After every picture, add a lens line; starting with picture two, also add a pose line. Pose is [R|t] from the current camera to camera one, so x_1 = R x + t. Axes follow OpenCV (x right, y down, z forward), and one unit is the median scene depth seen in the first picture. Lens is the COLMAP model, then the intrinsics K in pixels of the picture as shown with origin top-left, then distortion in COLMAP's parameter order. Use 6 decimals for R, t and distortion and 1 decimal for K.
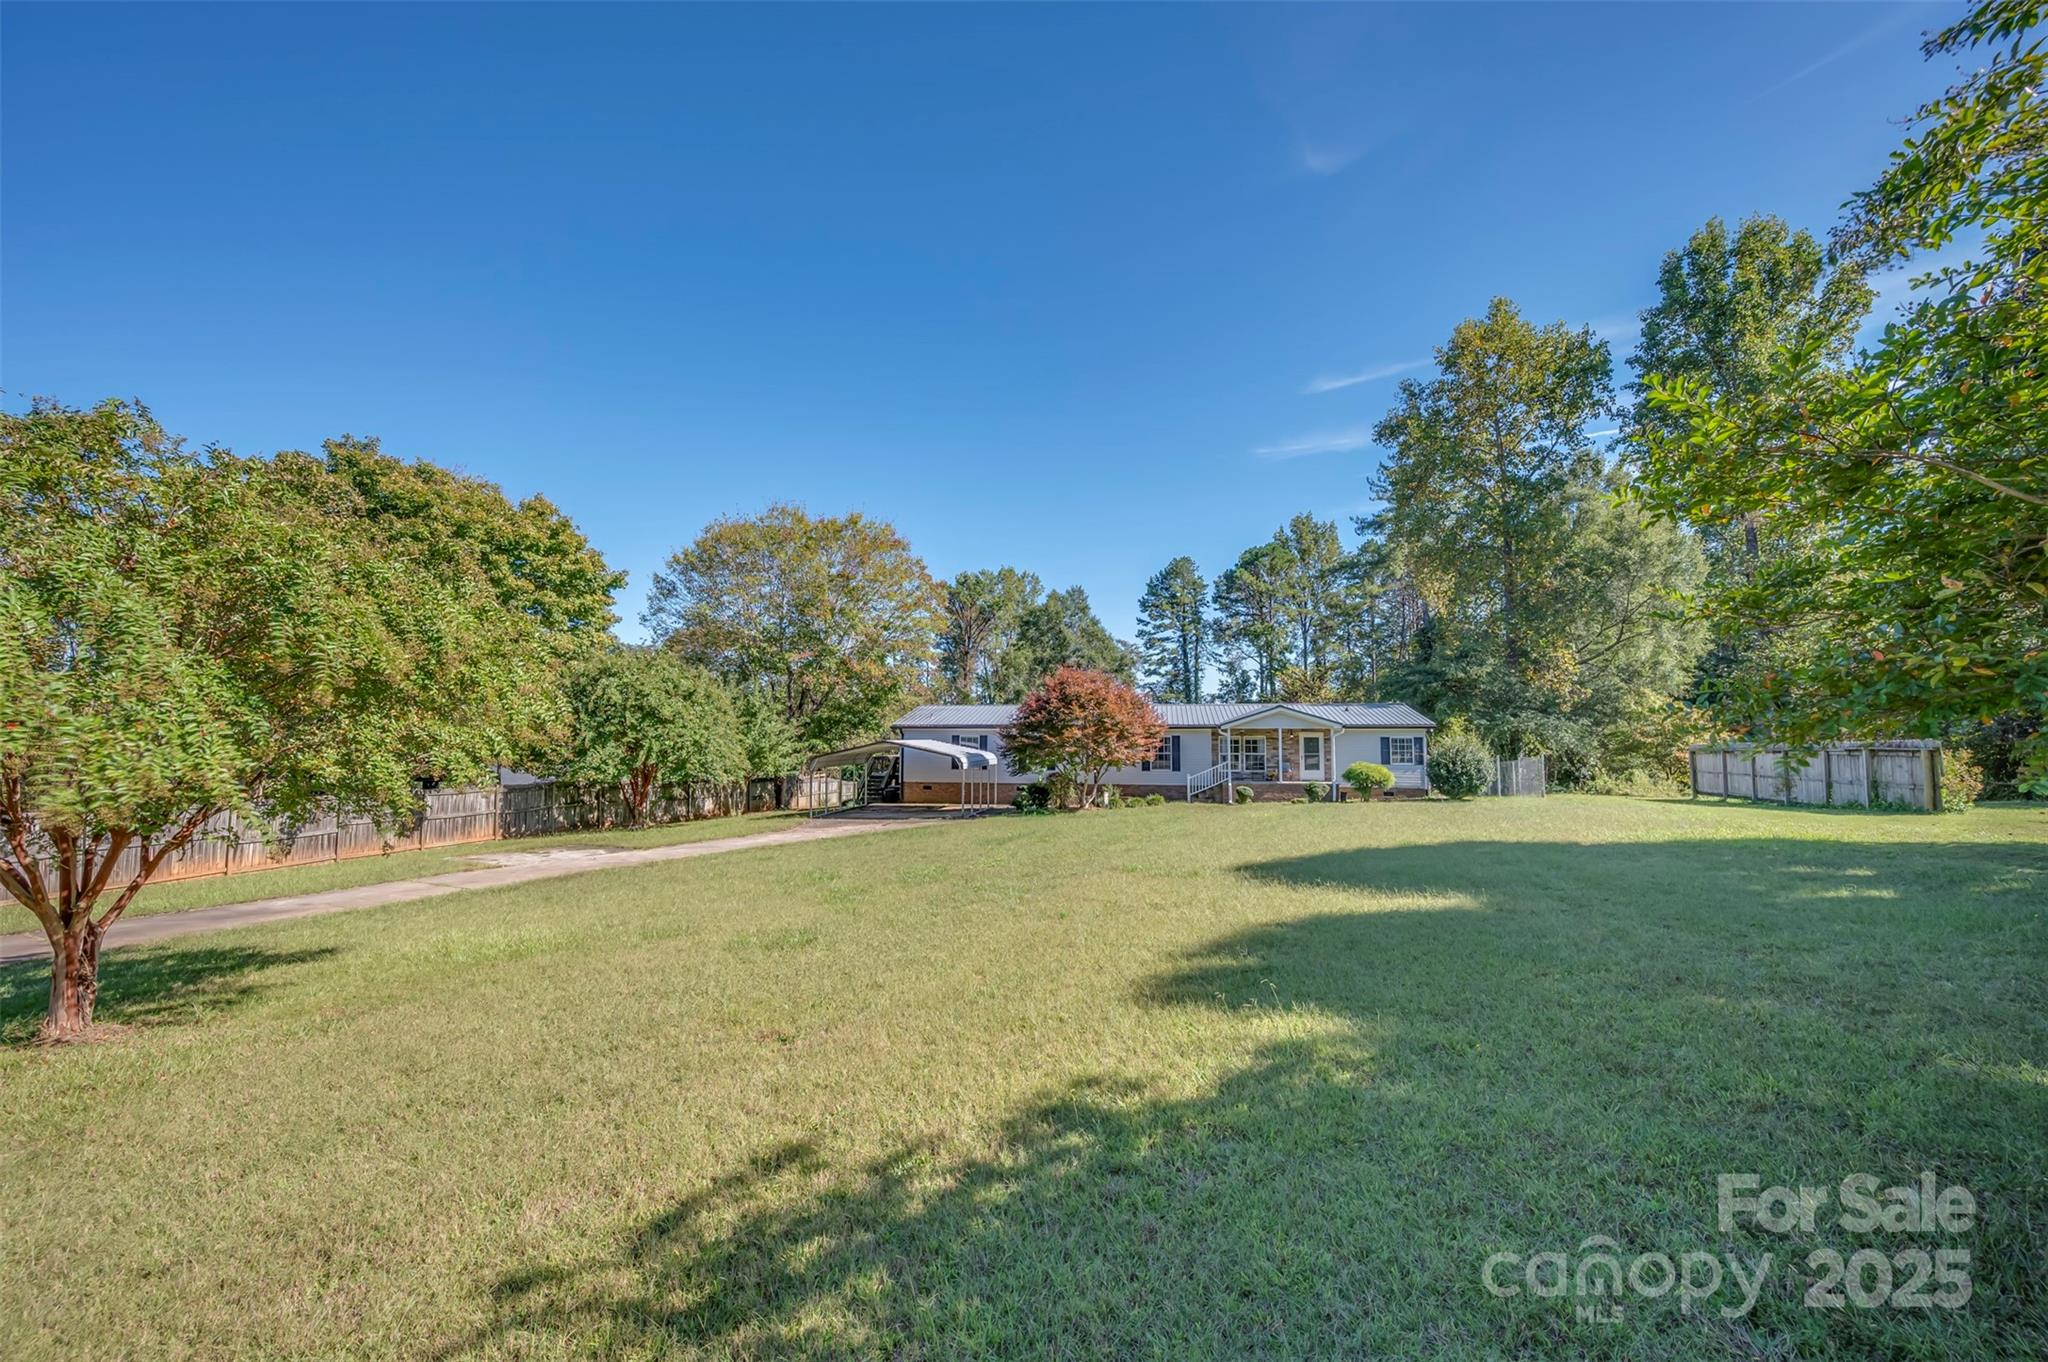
lens RADIAL K [[836.5, 0, 1018.3], [0, 836.5, 686.1], [0, 0, 1]] dist [-0.000418, -0.000066]
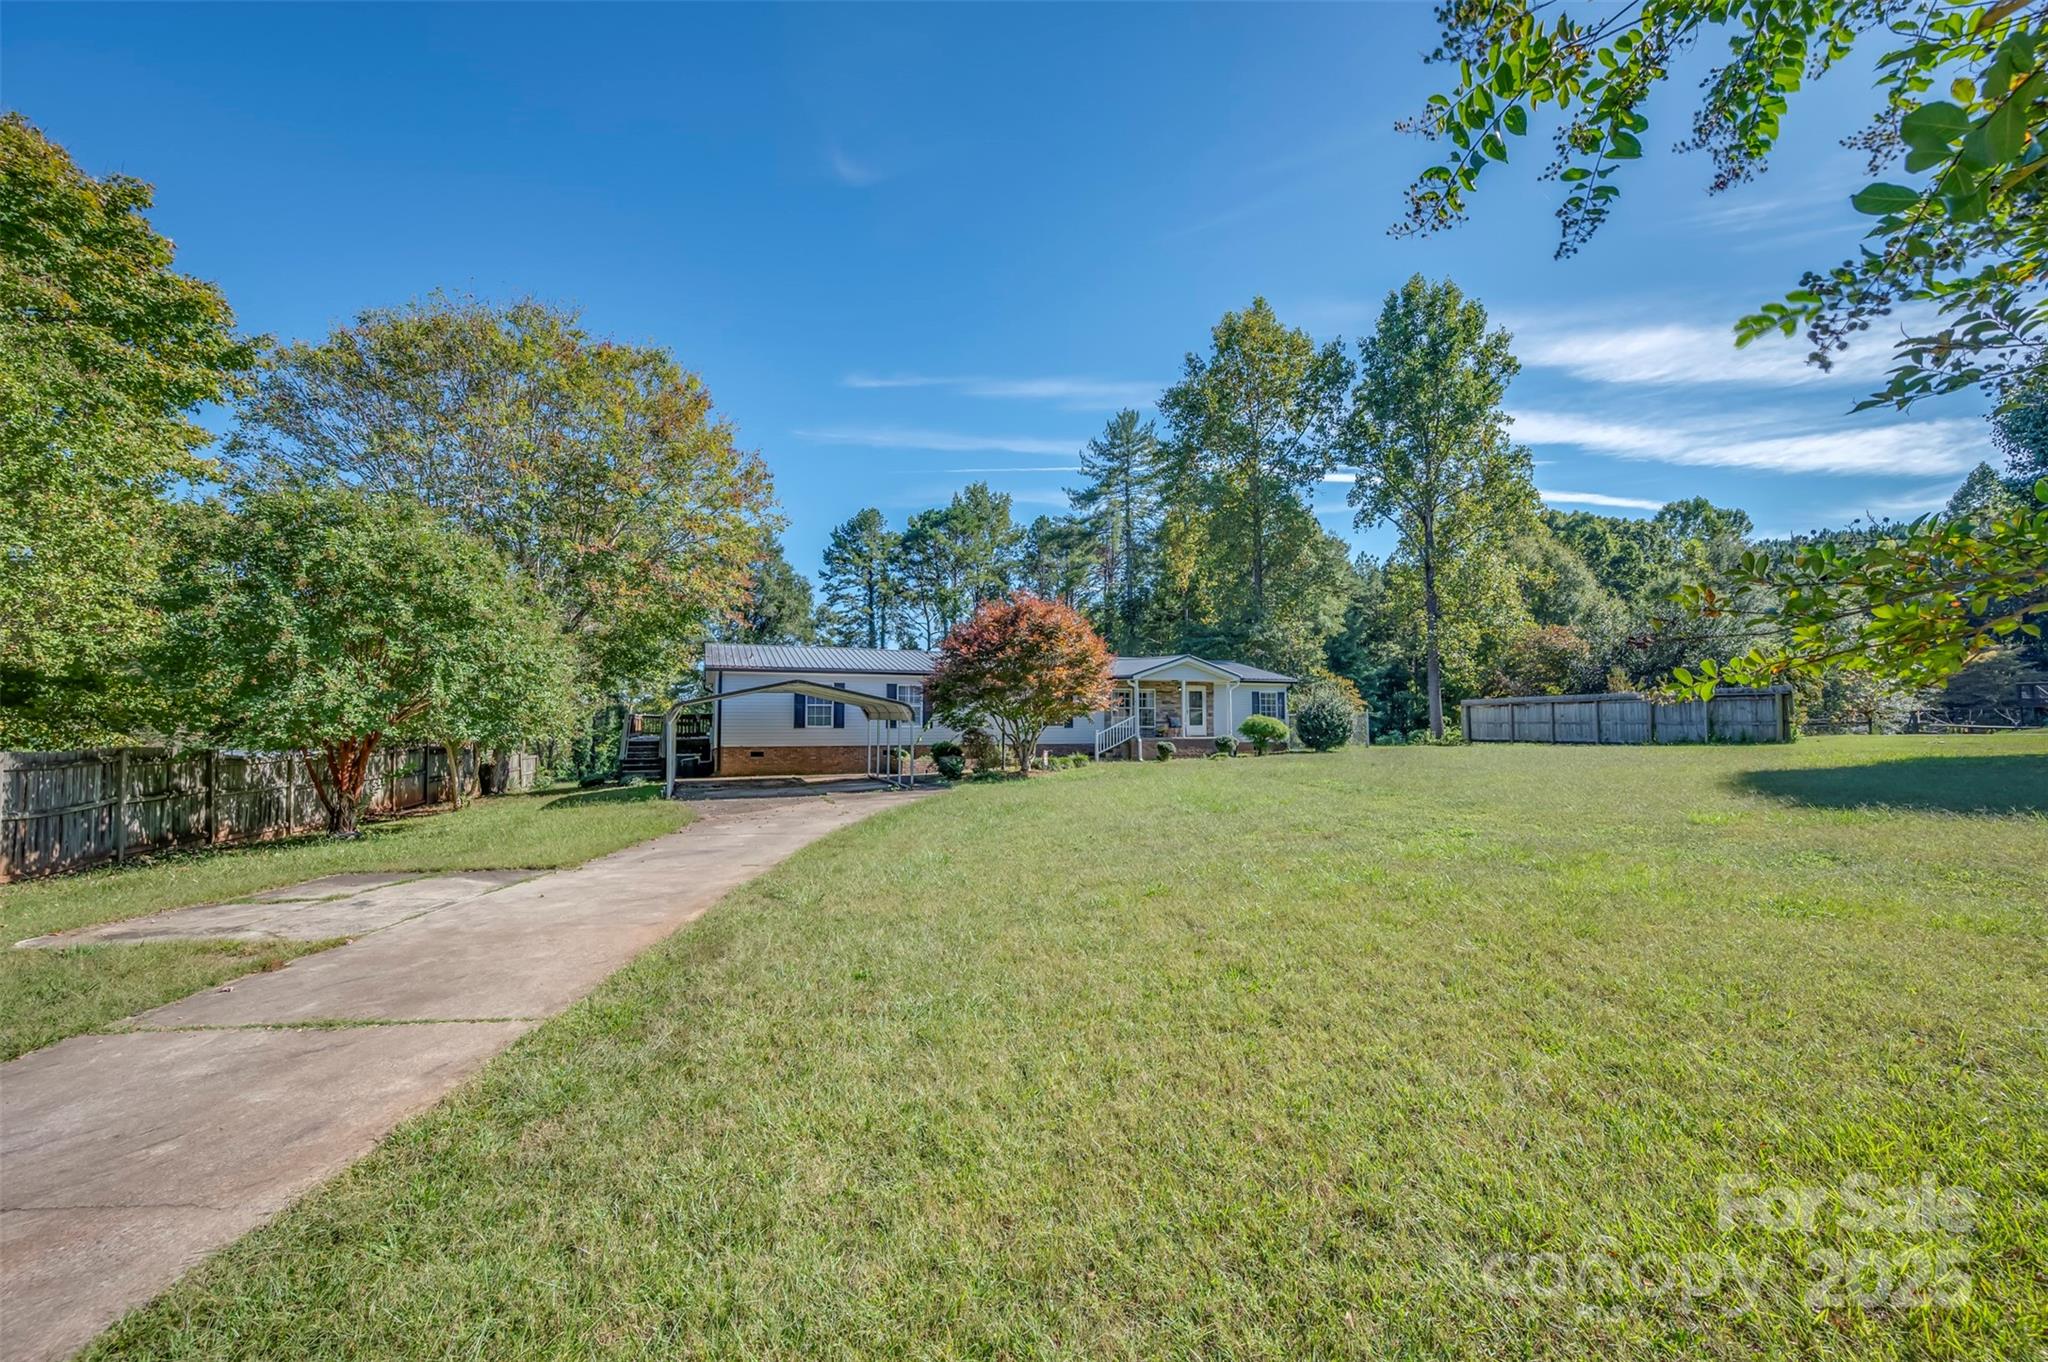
lens RADIAL K [[827.5, 0, 1026.6], [0, 827.5, 684.5], [0, 0, 1]] dist [0.000717, 0.000036]
pose [[0.848092, 0.022380, 0.529376, -0.278081], [-0.035050, 0.999289, 0.013907, 0.041875], [-0.528689, -0.030349, 0.848273, 0.263803]]
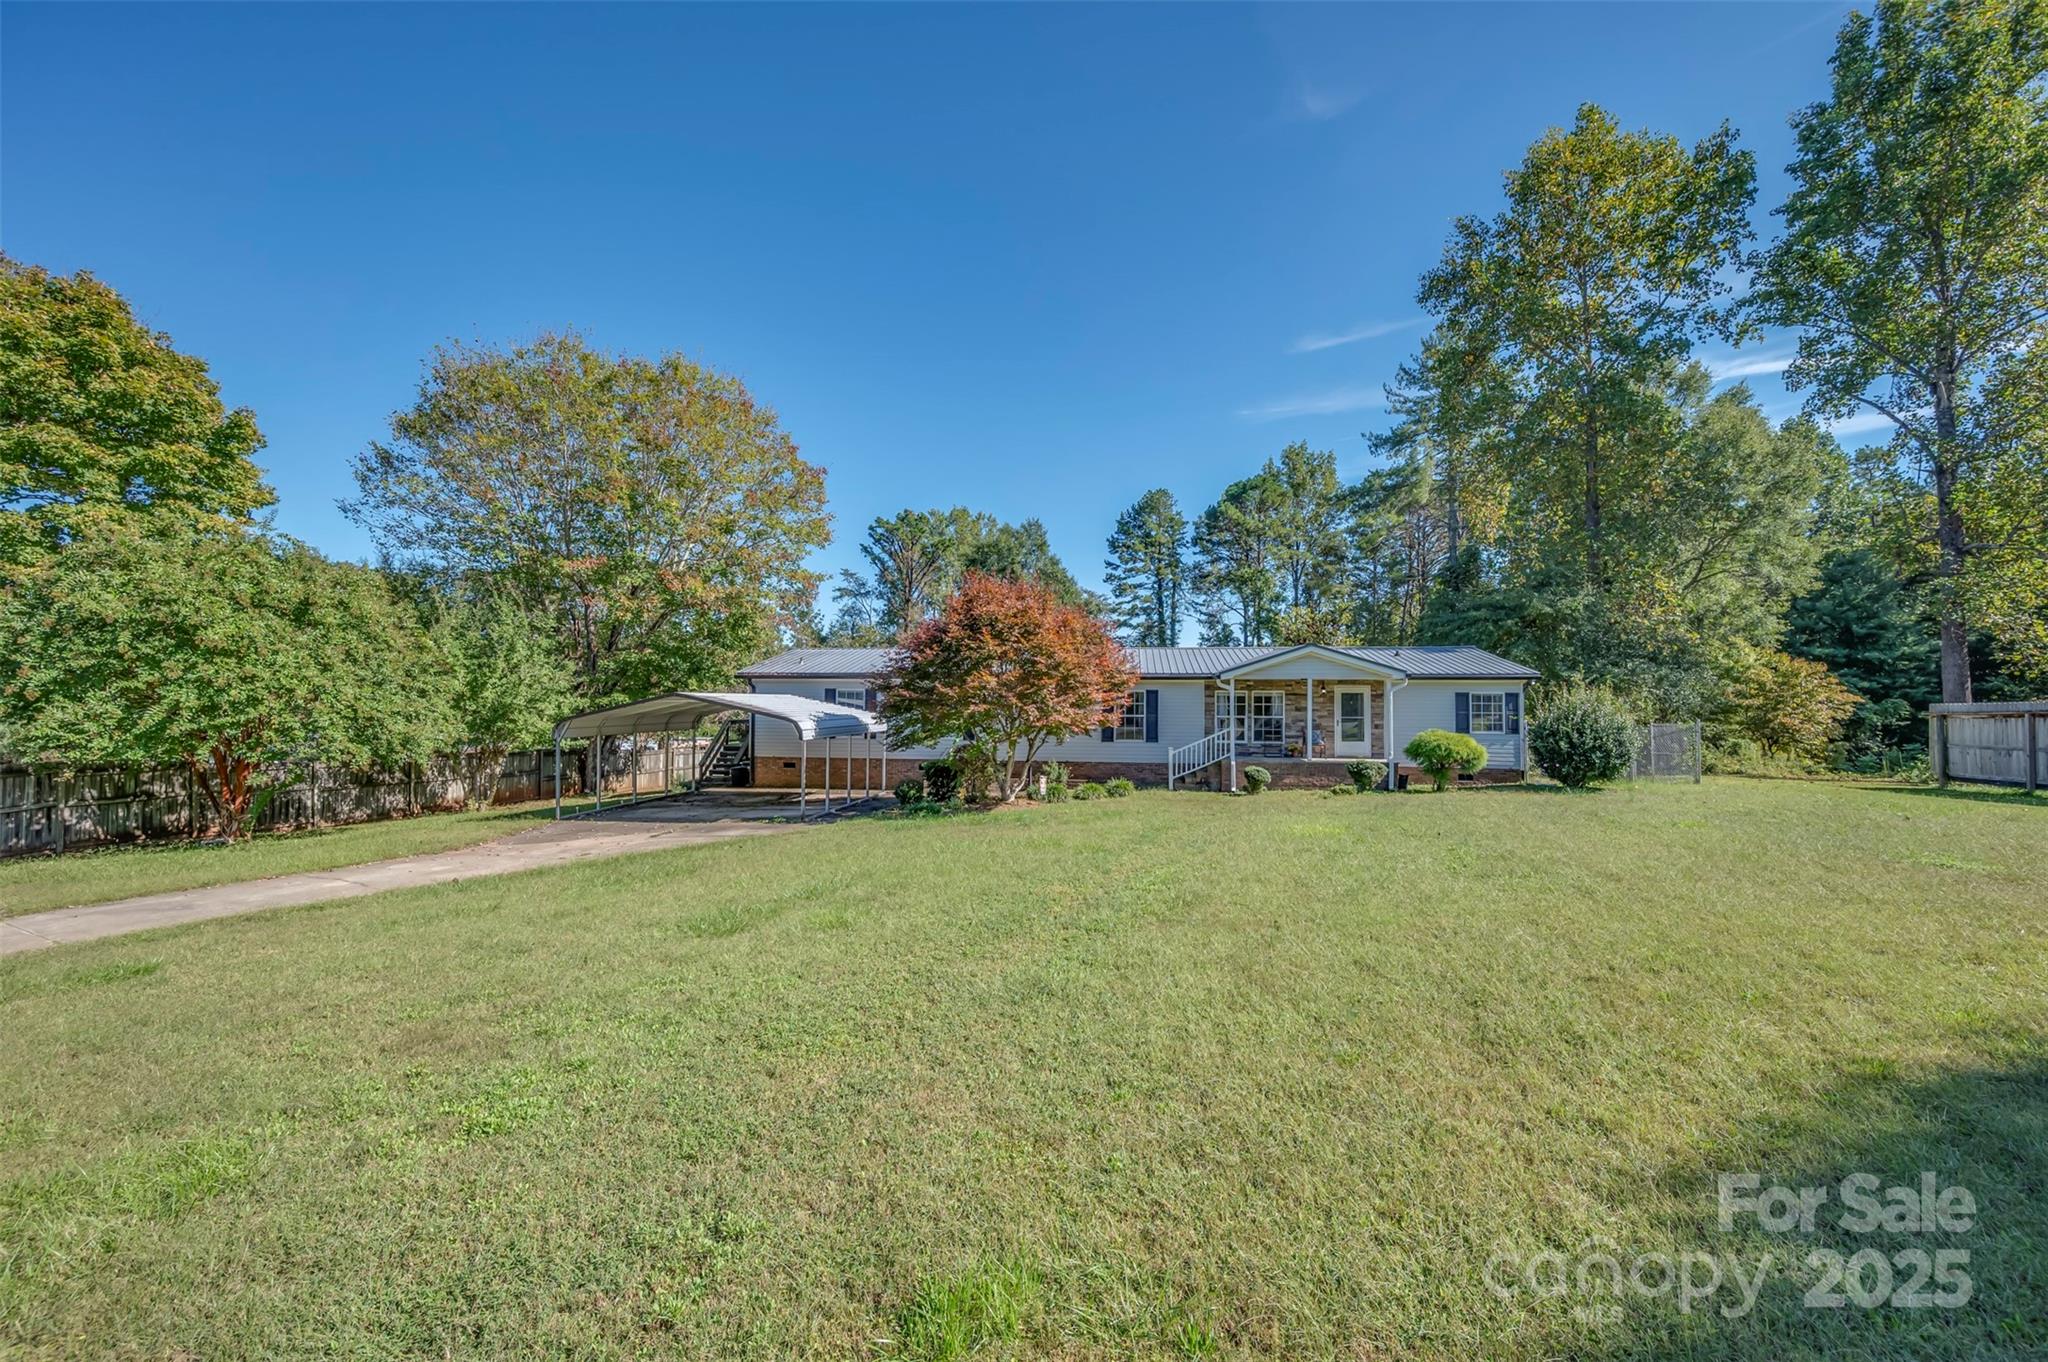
lens RADIAL K [[827.5, 0, 1026.6], [0, 827.5, 684.5], [0, 0, 1]] dist [0.000717, 0.000036]
pose [[0.999098, 0.004760, 0.042194, 0.053663], [-0.006423, 0.999204, 0.039365, 0.026616], [-0.041973, -0.039600, 0.998334, 0.306747]]
